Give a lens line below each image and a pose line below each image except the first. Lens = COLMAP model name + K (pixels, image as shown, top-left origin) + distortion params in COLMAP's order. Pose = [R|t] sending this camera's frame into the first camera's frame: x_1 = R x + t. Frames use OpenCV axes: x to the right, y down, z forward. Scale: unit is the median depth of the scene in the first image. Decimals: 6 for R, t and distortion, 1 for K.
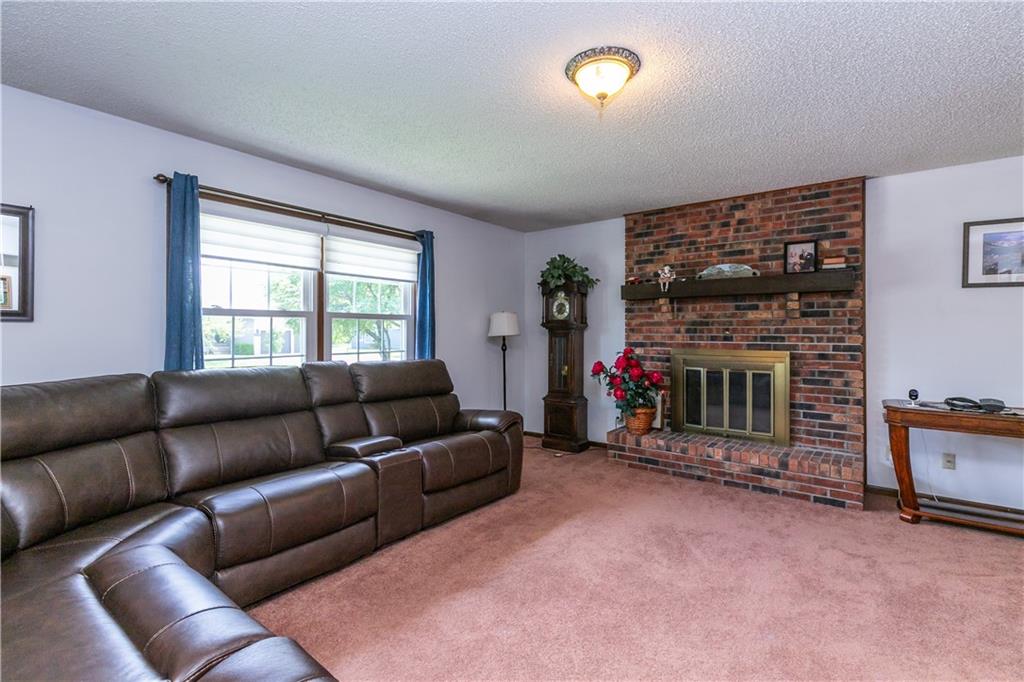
lens RADIAL K [[474.0, 0, 518.8], [0, 474.0, 328.4], [0, 0, 1]] dist [0.010534, -0.002547]
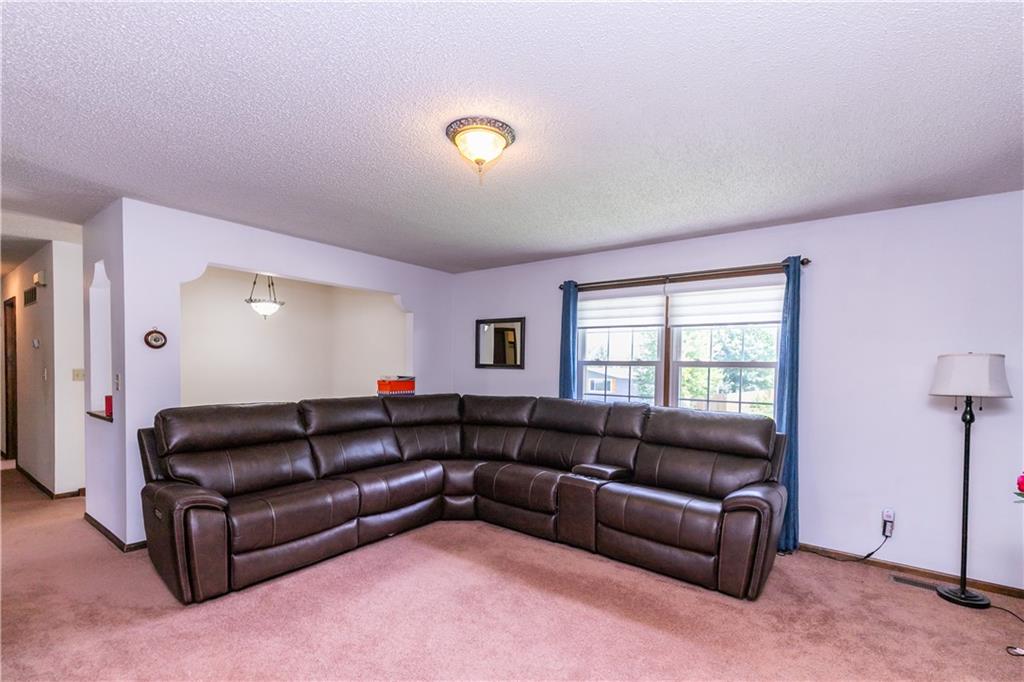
lens RADIAL K [[474.0, 0, 521.9], [0, 474.0, 377.7], [0, 0, 1]] dist [0.010534, -0.002547]
pose [[-0.003598, 0.029276, -0.999565, 0.651373], [-0.009402, 0.999526, 0.029308, -0.022153], [0.999949, 0.009504, -0.003321, 0.573416]]
